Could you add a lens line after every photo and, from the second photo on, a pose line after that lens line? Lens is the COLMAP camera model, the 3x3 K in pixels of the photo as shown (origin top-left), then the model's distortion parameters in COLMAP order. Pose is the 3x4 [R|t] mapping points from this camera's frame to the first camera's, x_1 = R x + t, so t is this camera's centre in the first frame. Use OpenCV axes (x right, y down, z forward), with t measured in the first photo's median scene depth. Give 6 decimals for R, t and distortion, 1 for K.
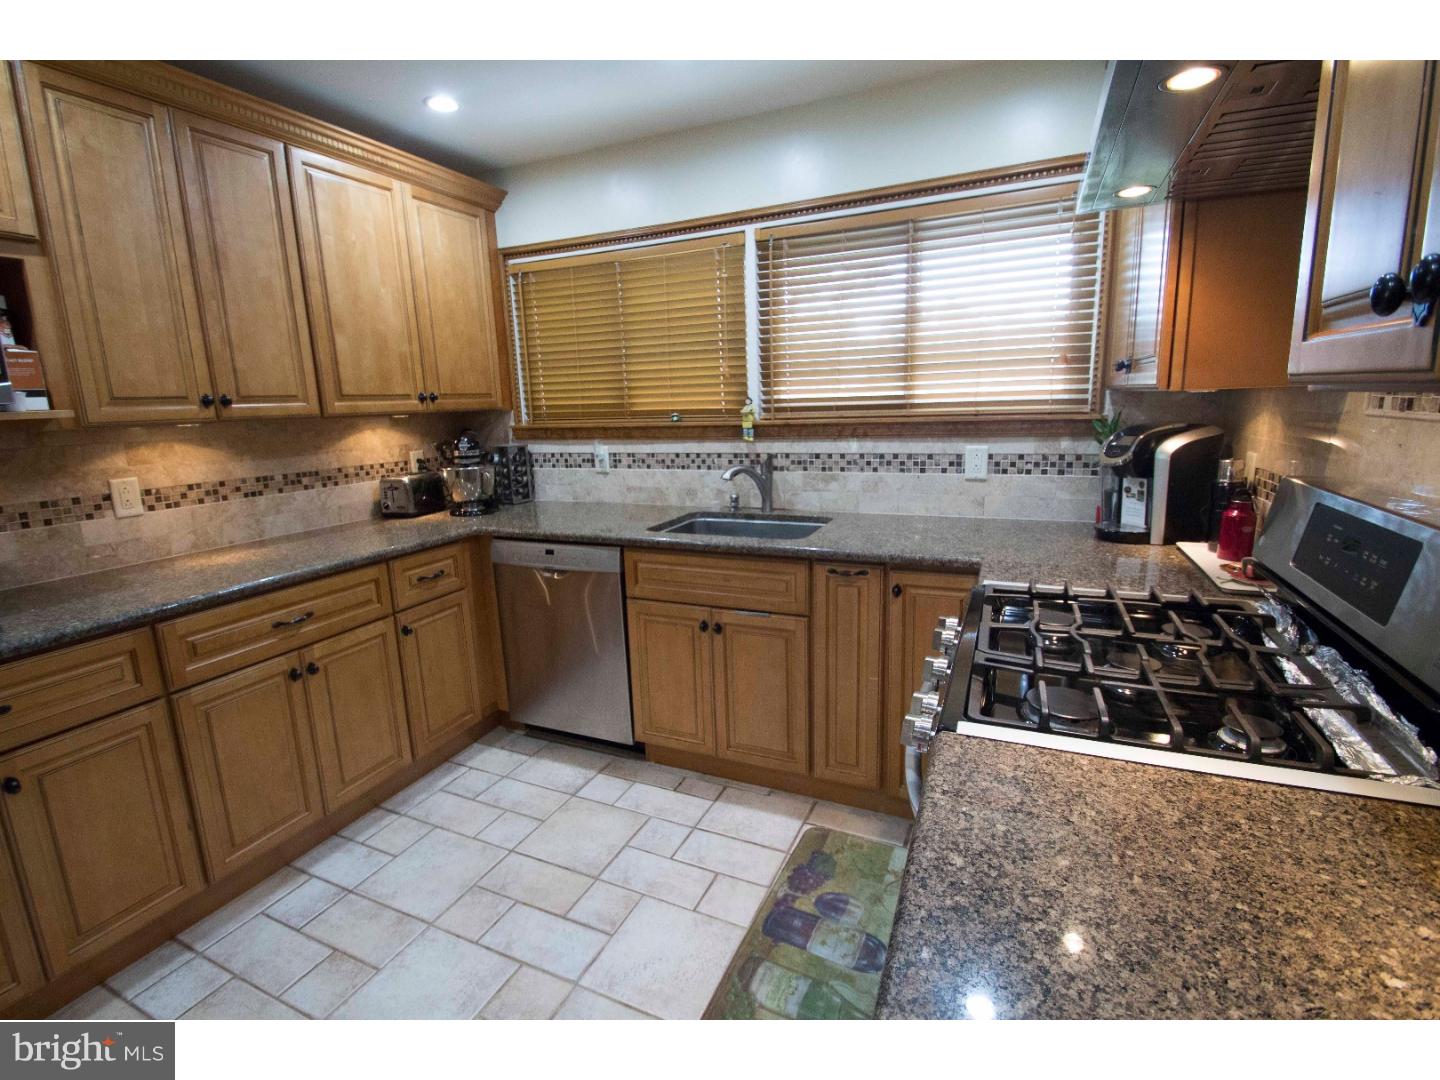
lens RADIAL K [[668.8, 0, 708.7], [0, 668.8, 528.4], [0, 0, 1]] dist [0.010364, -0.013210]
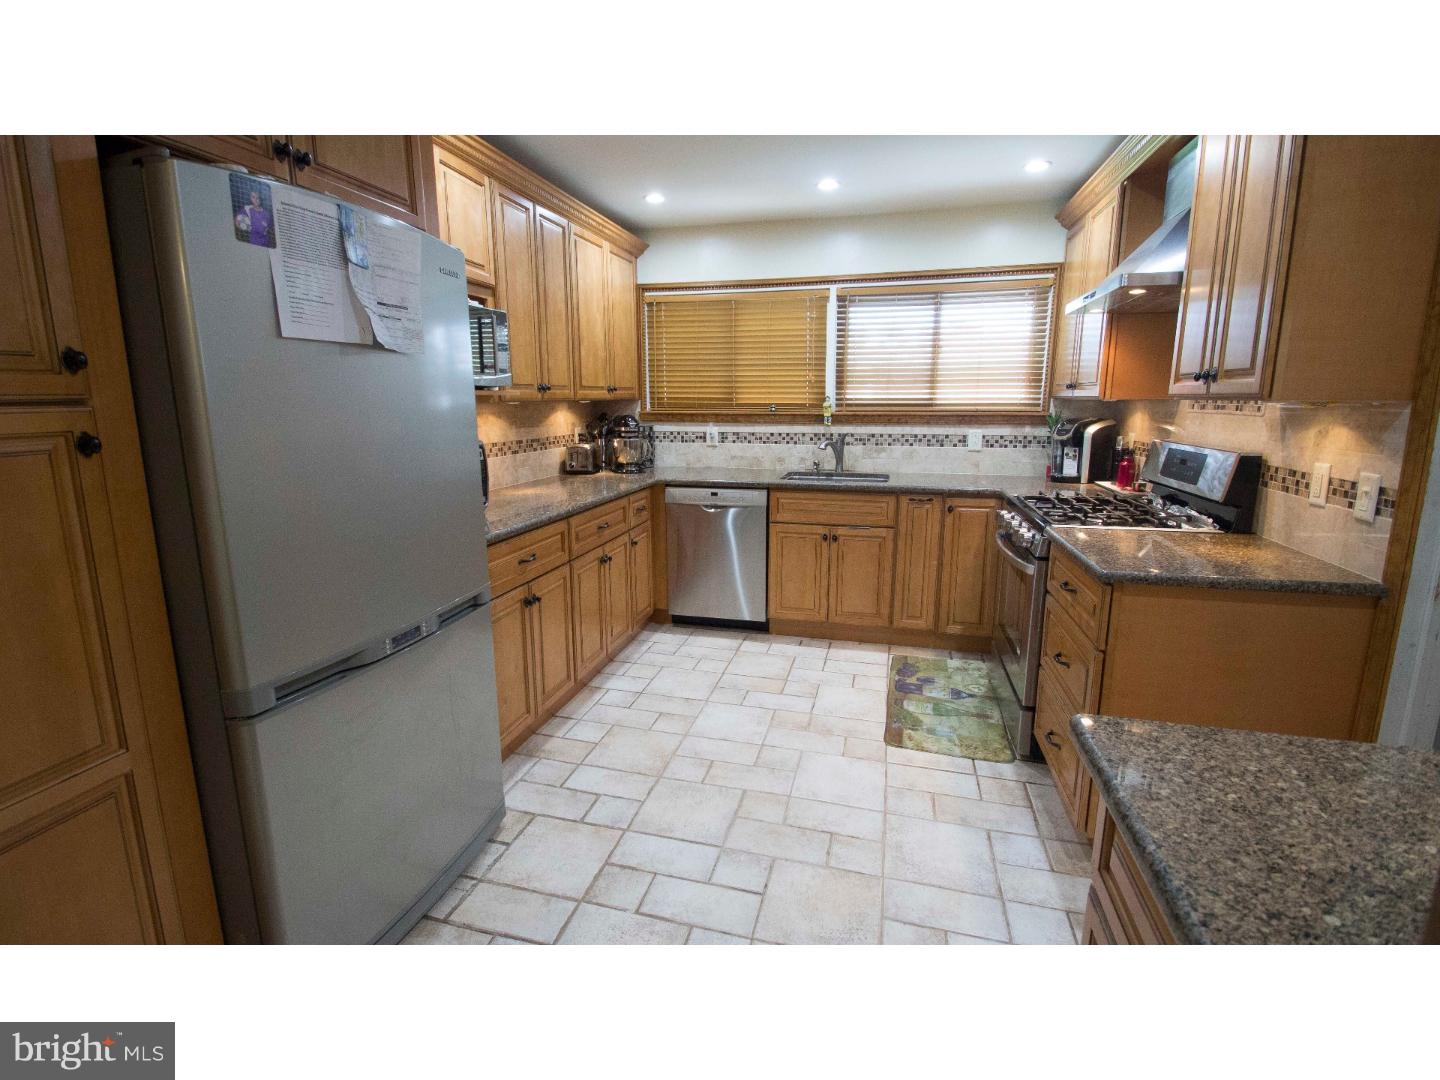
lens RADIAL K [[672.2, 0, 703.4], [0, 672.2, 521.6], [0, 0, 1]] dist [0.002748, 0.000224]
pose [[0.985832, 0.000463, 0.167734, -0.497566], [0.001186, 0.999952, -0.009727, 0.108179], [-0.167731, 0.009788, 0.985784, -0.477535]]
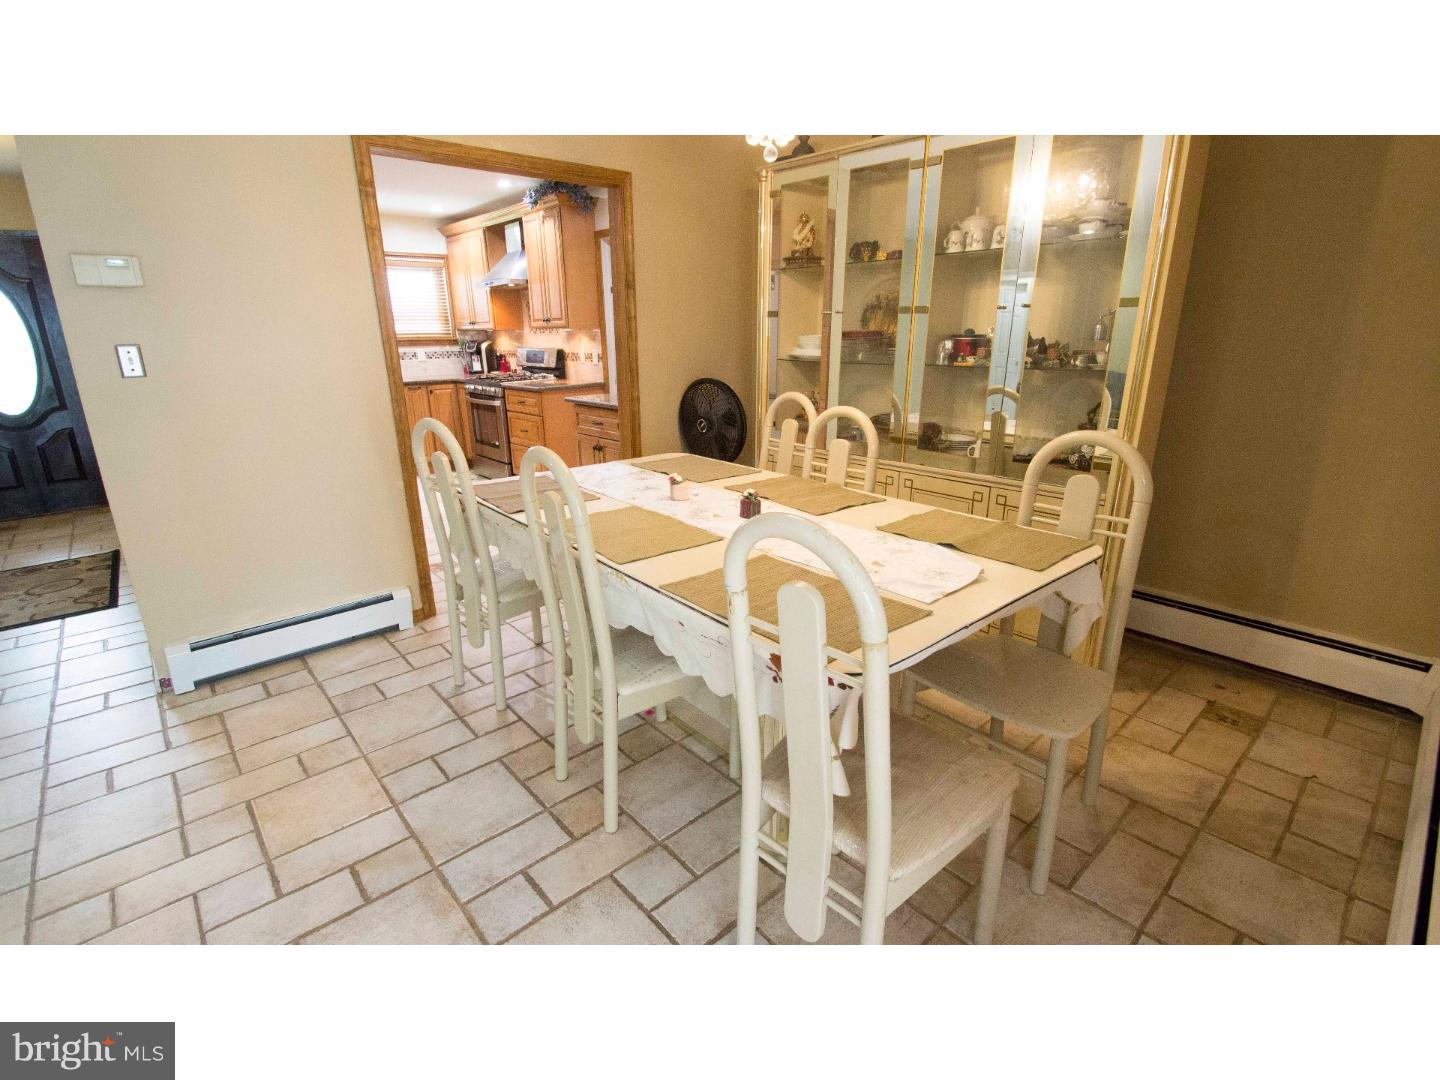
lens RADIAL K [[668.8, 0, 708.7], [0, 668.8, 528.4], [0, 0, 1]] dist [0.010364, -0.013210]
pose [[0.400163, -0.235485, 0.885673, -1.681485], [0.172243, 0.968526, 0.179692, 0.292120], [-0.900112, 0.080644, 0.428129, -1.170727]]
